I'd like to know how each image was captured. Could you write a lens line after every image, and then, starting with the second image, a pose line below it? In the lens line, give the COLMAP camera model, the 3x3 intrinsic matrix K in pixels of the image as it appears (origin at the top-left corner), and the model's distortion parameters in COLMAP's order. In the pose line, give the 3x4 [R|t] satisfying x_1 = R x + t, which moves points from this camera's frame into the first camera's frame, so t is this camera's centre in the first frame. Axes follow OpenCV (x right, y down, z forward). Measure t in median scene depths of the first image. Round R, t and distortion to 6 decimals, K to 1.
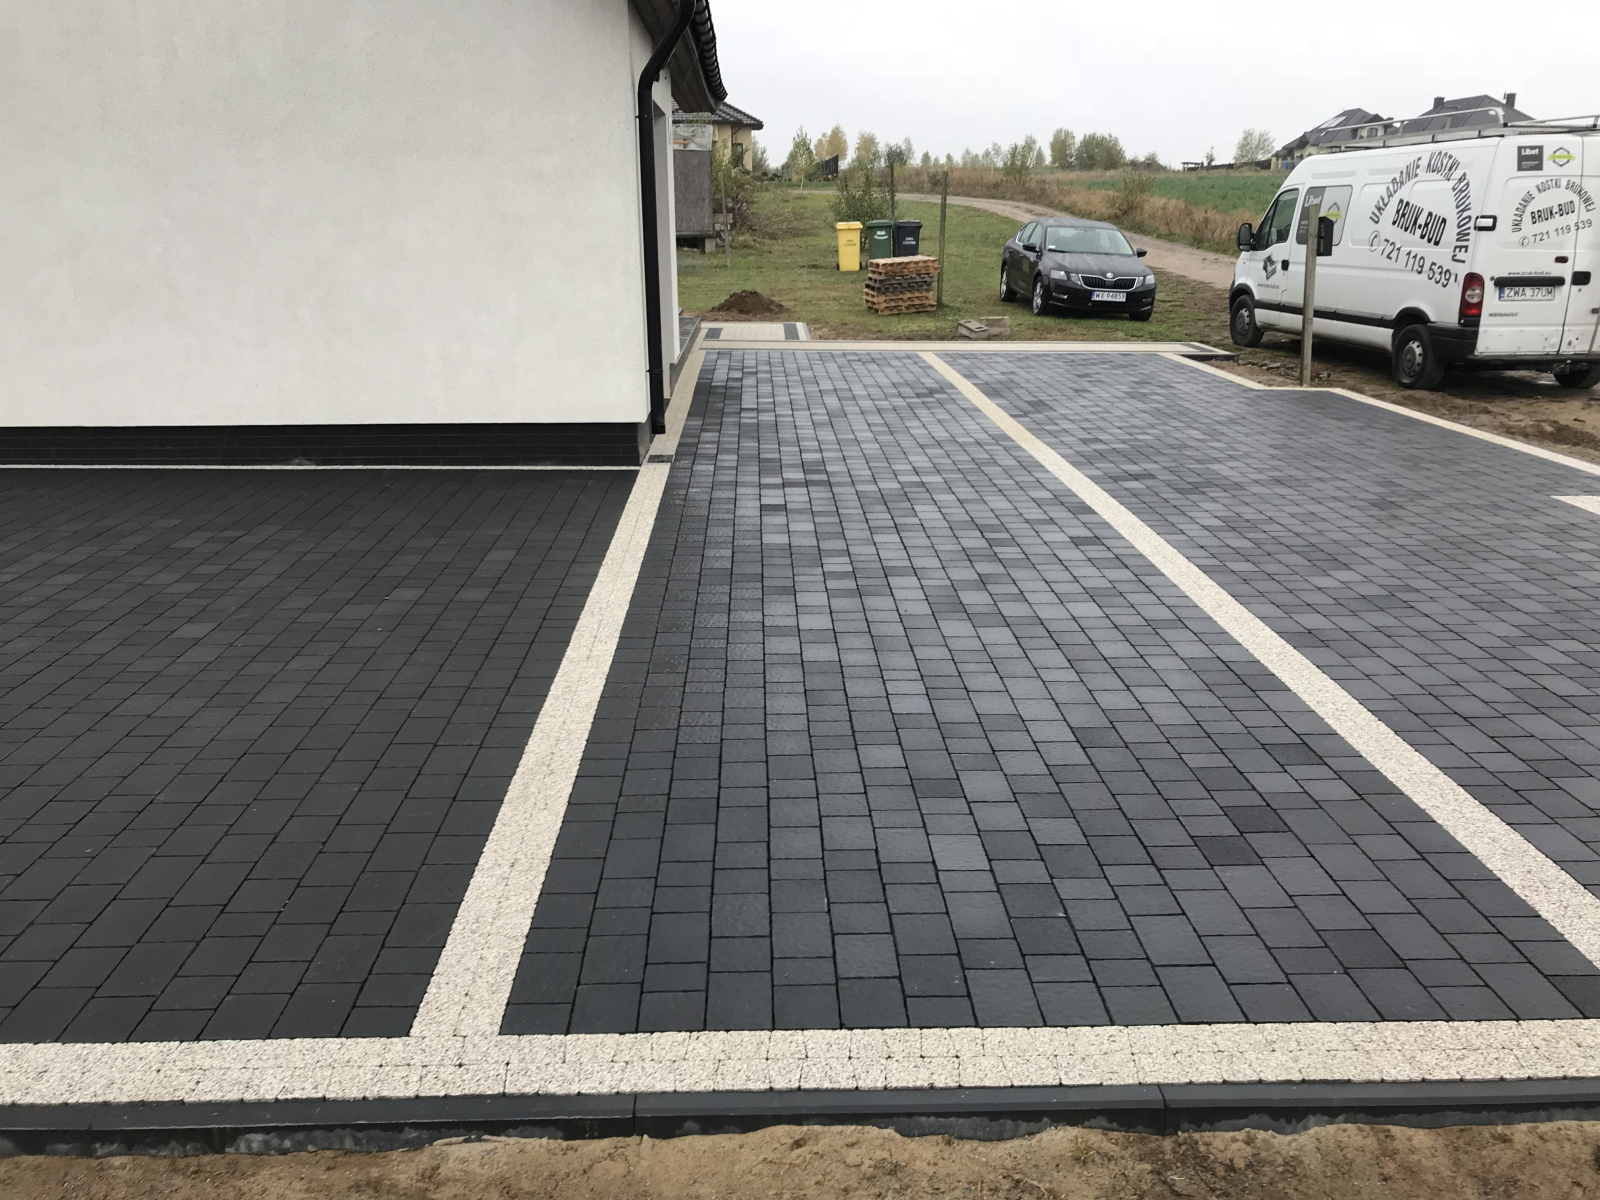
lens RADIAL K [[1300.0, 0, 841.8], [0, 1300.0, 559.2], [0, 0, 1]] dist [0.017942, -0.018545]
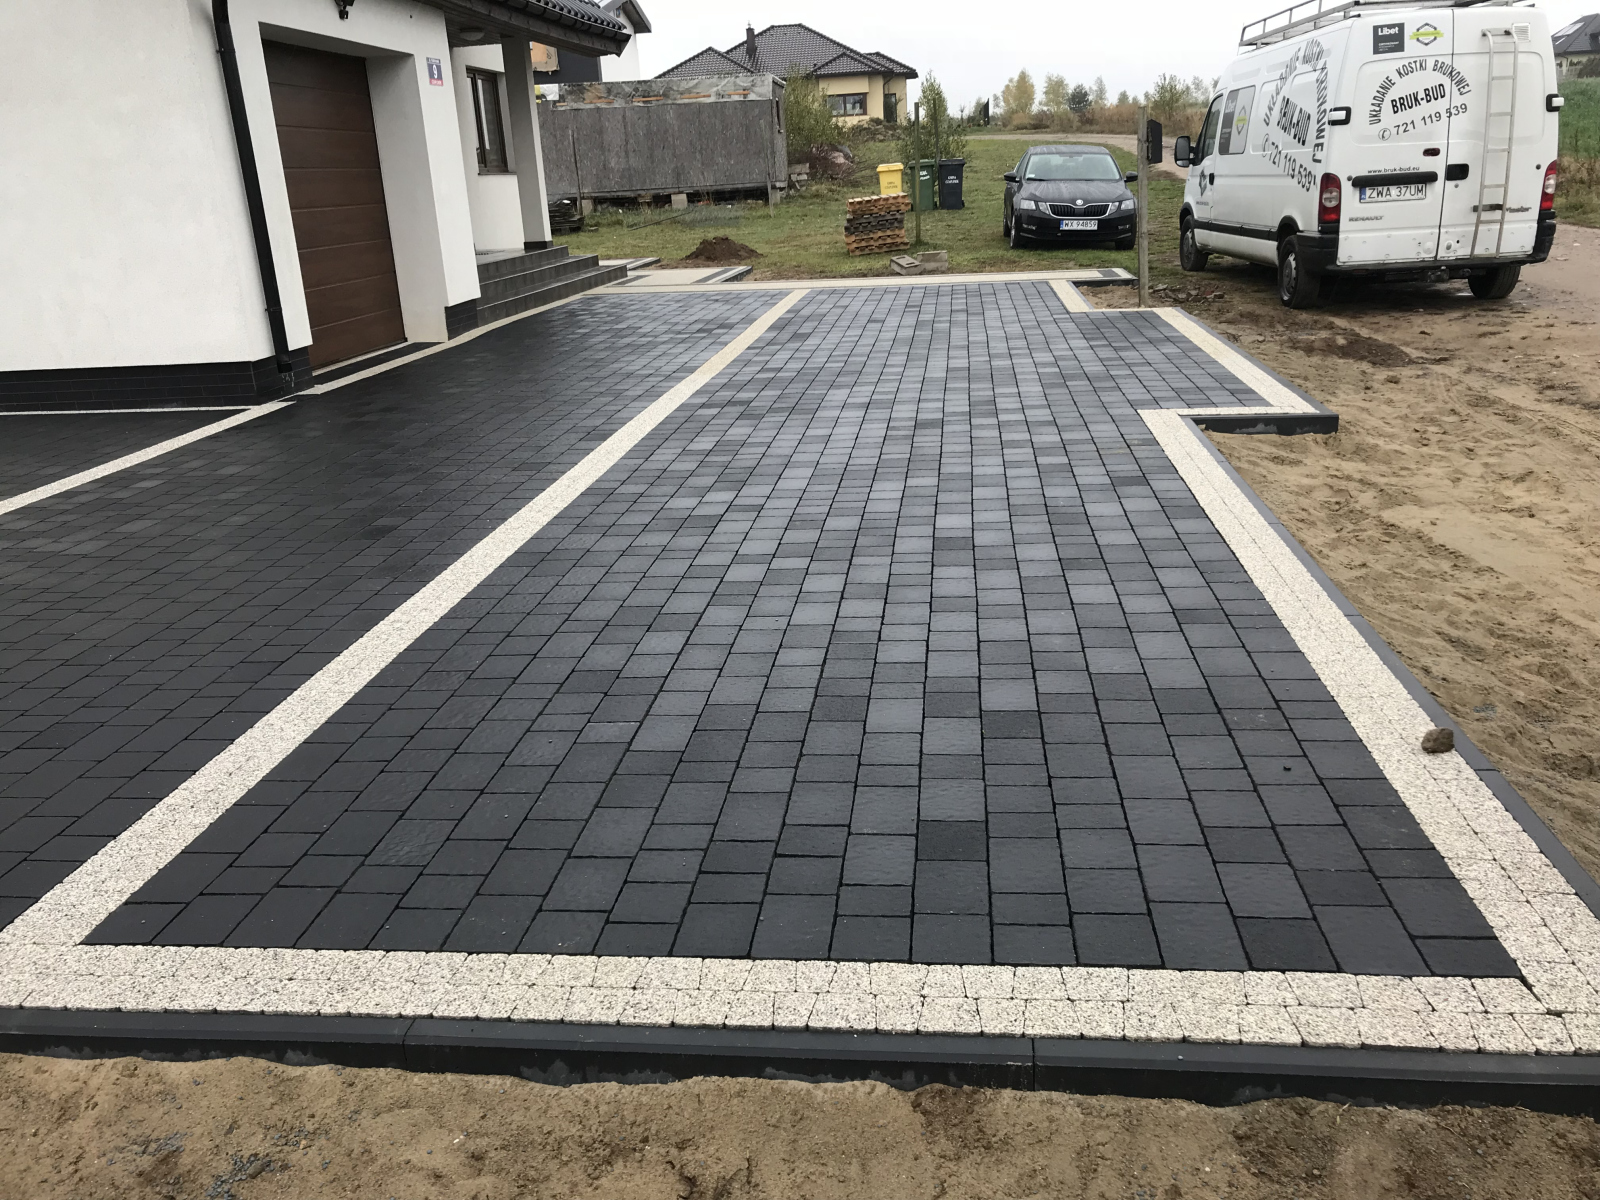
lens RADIAL K [[1300.0, 0, 837.9], [0, 1300.0, 567.7], [0, 0, 1]] dist [0.017942, -0.018545]
pose [[0.984458, -0.005069, -0.175549, 0.301198], [0.011888, 0.999214, 0.037813, 0.014177], [0.175219, -0.039312, 0.983744, 0.044185]]
